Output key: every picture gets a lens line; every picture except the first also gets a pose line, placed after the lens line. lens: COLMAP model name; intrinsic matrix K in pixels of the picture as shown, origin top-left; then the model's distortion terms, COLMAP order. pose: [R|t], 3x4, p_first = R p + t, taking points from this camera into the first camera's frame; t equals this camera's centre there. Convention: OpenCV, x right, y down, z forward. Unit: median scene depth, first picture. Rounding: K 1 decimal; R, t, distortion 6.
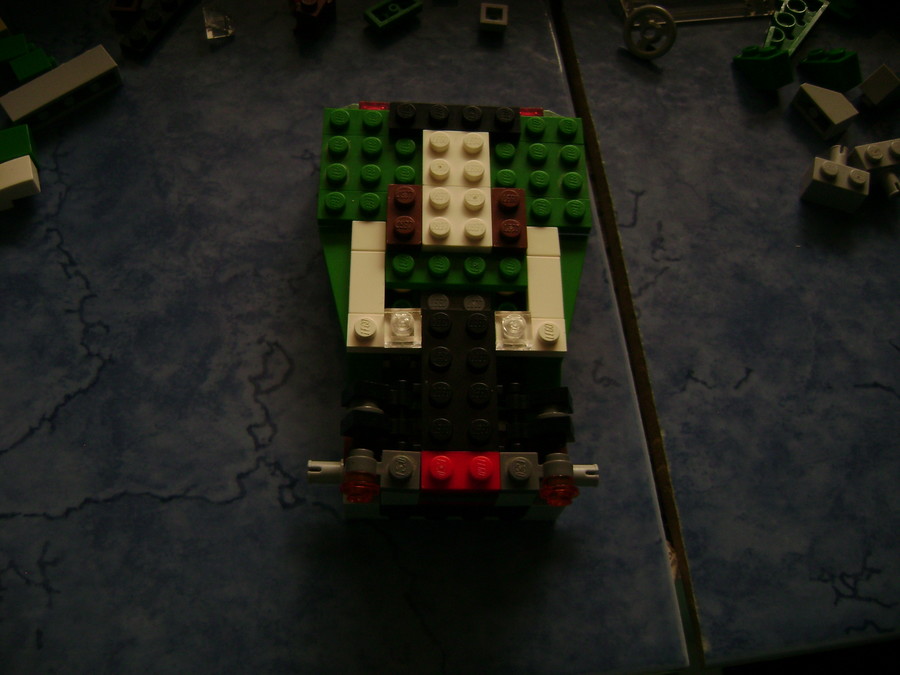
lens RADIAL K [[922.8, 0, 442.1], [0, 922.8, 338.9], [0, 0, 1]] dist [-0.173965, 0.098562]
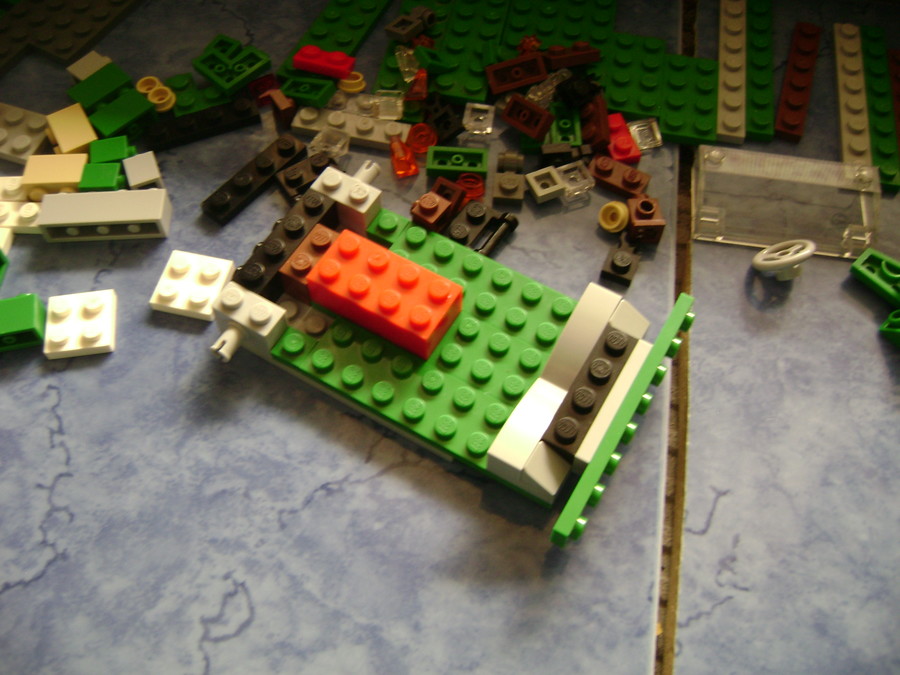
lens RADIAL K [[931.9, 0, 451.7], [0, 931.9, 334.2], [0, 0, 1]] dist [-0.176484, 0.107237]
pose [[0.962189, 0.202588, -0.182074, 0.114176], [-0.221736, 0.970793, -0.091618, -0.184744], [0.158196, 0.128526, 0.979007, 0.159296]]
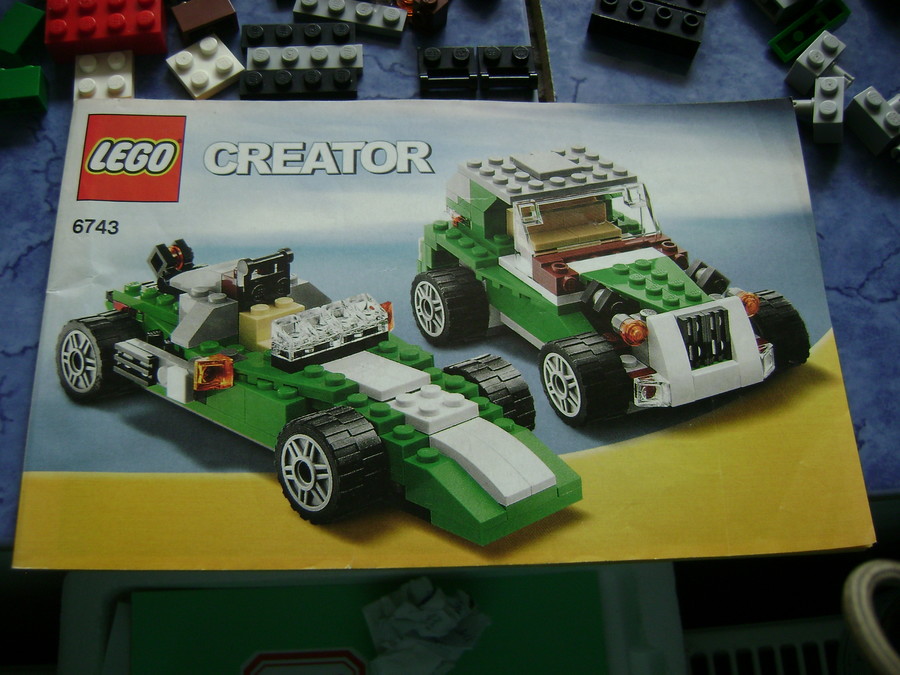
lens RADIAL K [[922.8, 0, 442.1], [0, 922.8, 338.9], [0, 0, 1]] dist [-0.173965, 0.098562]
pose [[0.998887, 0.039383, -0.025969, 0.106098], [-0.037580, 0.997071, 0.066611, 0.078840], [0.028516, -0.065561, 0.997441, -0.064204]]
